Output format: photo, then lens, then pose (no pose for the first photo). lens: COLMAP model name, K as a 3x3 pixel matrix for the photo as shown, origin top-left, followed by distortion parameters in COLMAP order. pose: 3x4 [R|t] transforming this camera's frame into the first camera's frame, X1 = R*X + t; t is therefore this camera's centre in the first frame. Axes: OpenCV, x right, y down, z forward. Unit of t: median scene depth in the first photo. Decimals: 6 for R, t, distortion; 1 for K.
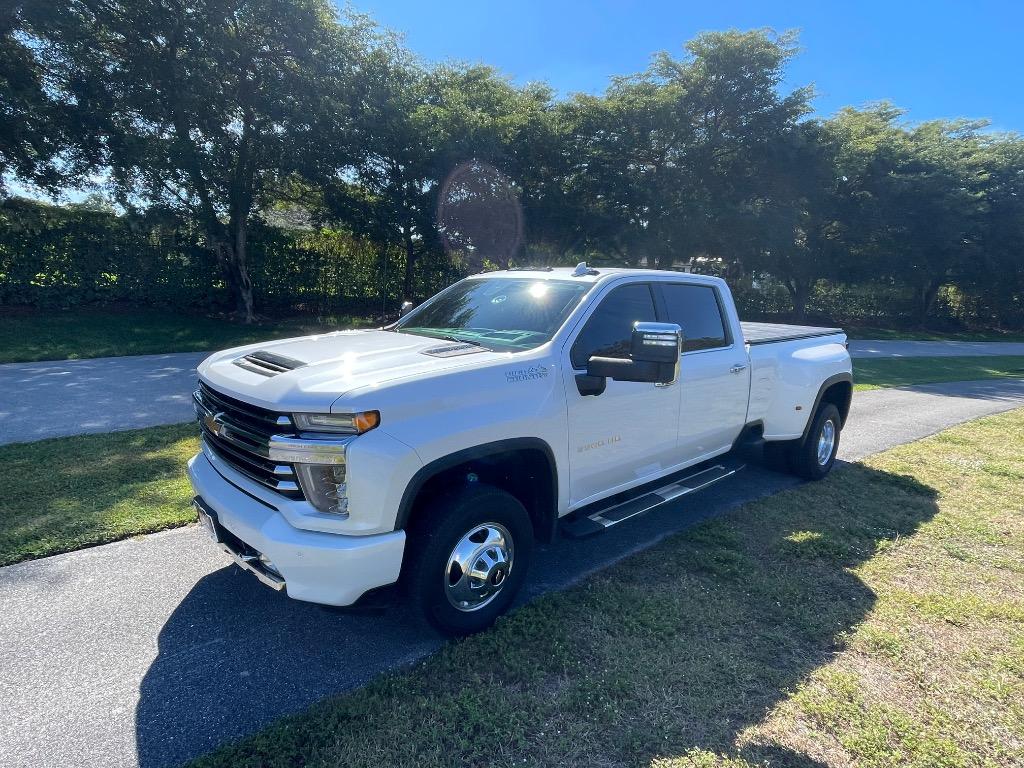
lens RADIAL K [[561.4, 0, 508.0], [0, 561.4, 406.6], [0, 0, 1]] dist [-0.013886, 0.001602]
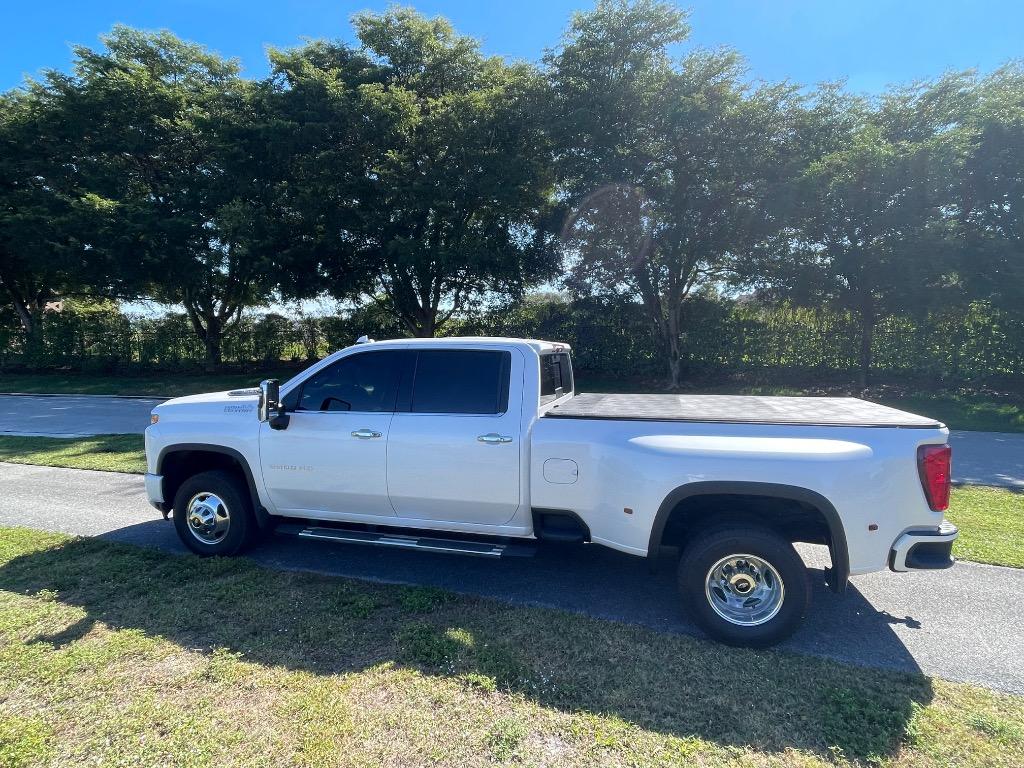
lens RADIAL K [[561.4, 0, 508.0], [0, 561.4, 406.6], [0, 0, 1]] dist [-0.013886, 0.001602]
pose [[0.536374, 0.060919, -0.841779, 1.302702], [-0.165400, 0.985638, -0.034062, -0.099918], [0.827615, 0.157501, 0.538746, 0.555484]]
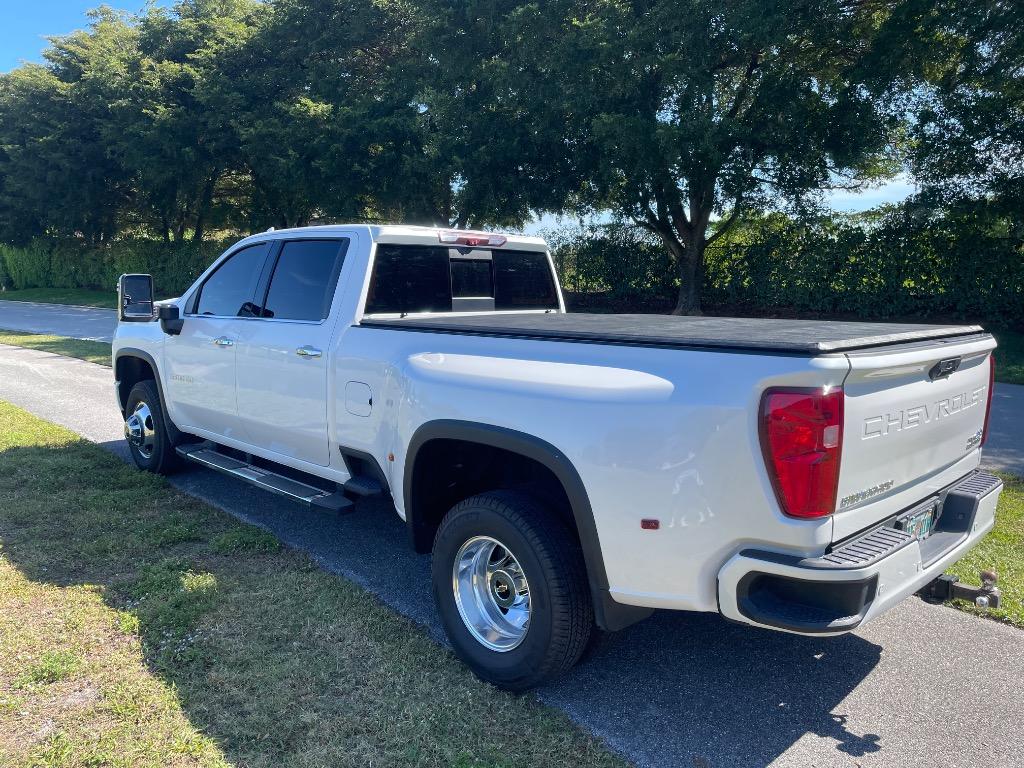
lens RADIAL K [[765.9, 0, 518.0], [0, 765.9, 393.3], [0, 0, 1]] dist [0.065118, -0.078116]
pose [[0.059023, 0.114415, -0.991678, 1.530366], [-0.223849, 0.969629, 0.098548, -0.187217], [0.972835, 0.216169, 0.082842, 1.293300]]
